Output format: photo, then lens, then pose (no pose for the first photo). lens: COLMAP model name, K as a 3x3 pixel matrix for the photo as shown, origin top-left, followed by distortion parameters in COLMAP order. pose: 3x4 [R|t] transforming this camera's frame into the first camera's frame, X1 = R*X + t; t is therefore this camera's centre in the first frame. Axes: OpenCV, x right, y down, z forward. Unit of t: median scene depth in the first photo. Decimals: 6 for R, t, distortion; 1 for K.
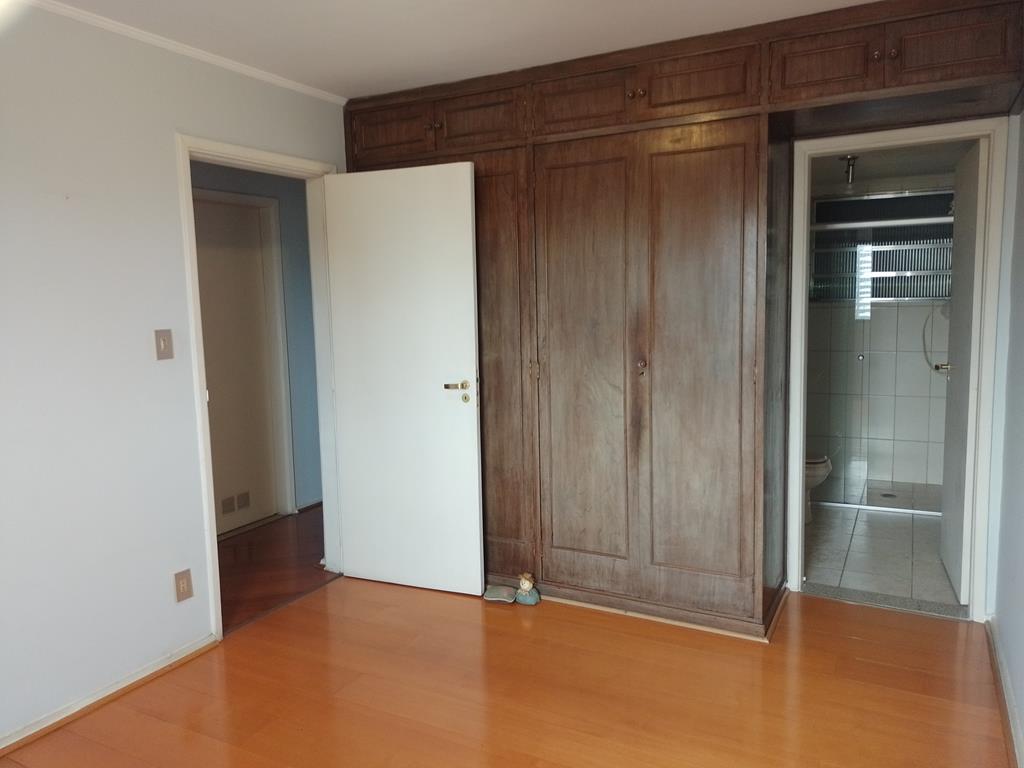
lens RADIAL K [[733.9, 0, 512.0], [0, 733.9, 384.0], [0, 0, 1]] dist [-0.000776, -0.060226]
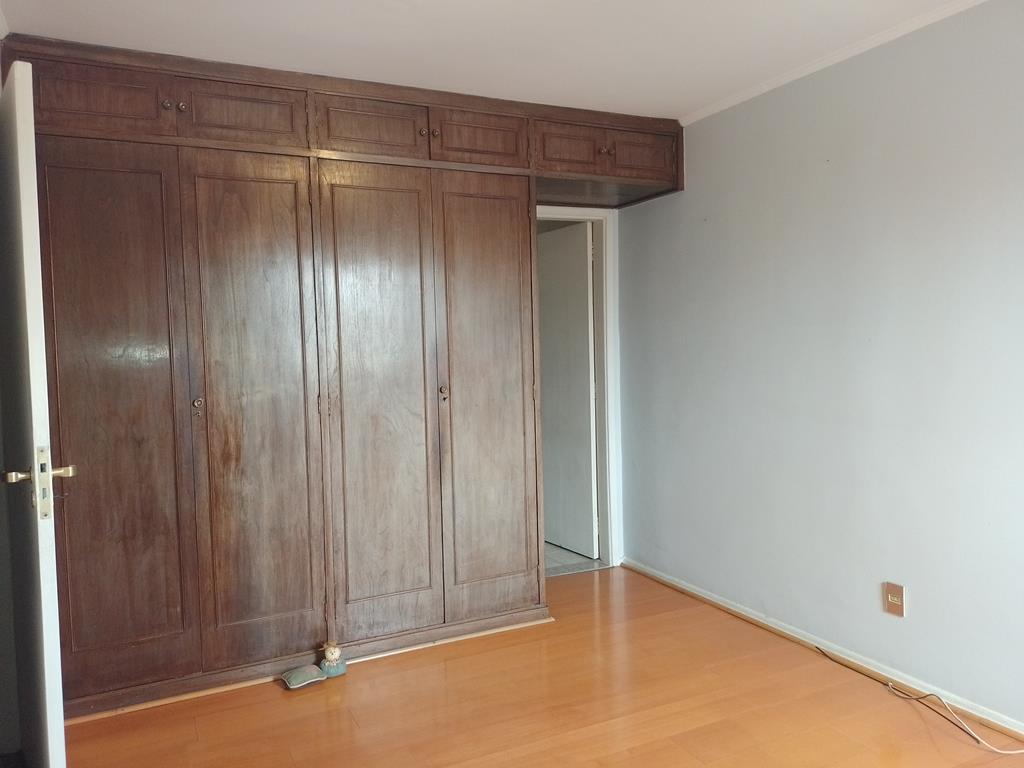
lens RADIAL K [[733.9, 0, 512.0], [0, 733.9, 384.0], [0, 0, 1]] dist [-0.000776, -0.060226]
pose [[0.569819, -0.033454, 0.821089, -0.601558], [0.109275, 0.993382, -0.035361, 0.011645], [-0.814472, 0.109873, 0.569704, 0.322904]]
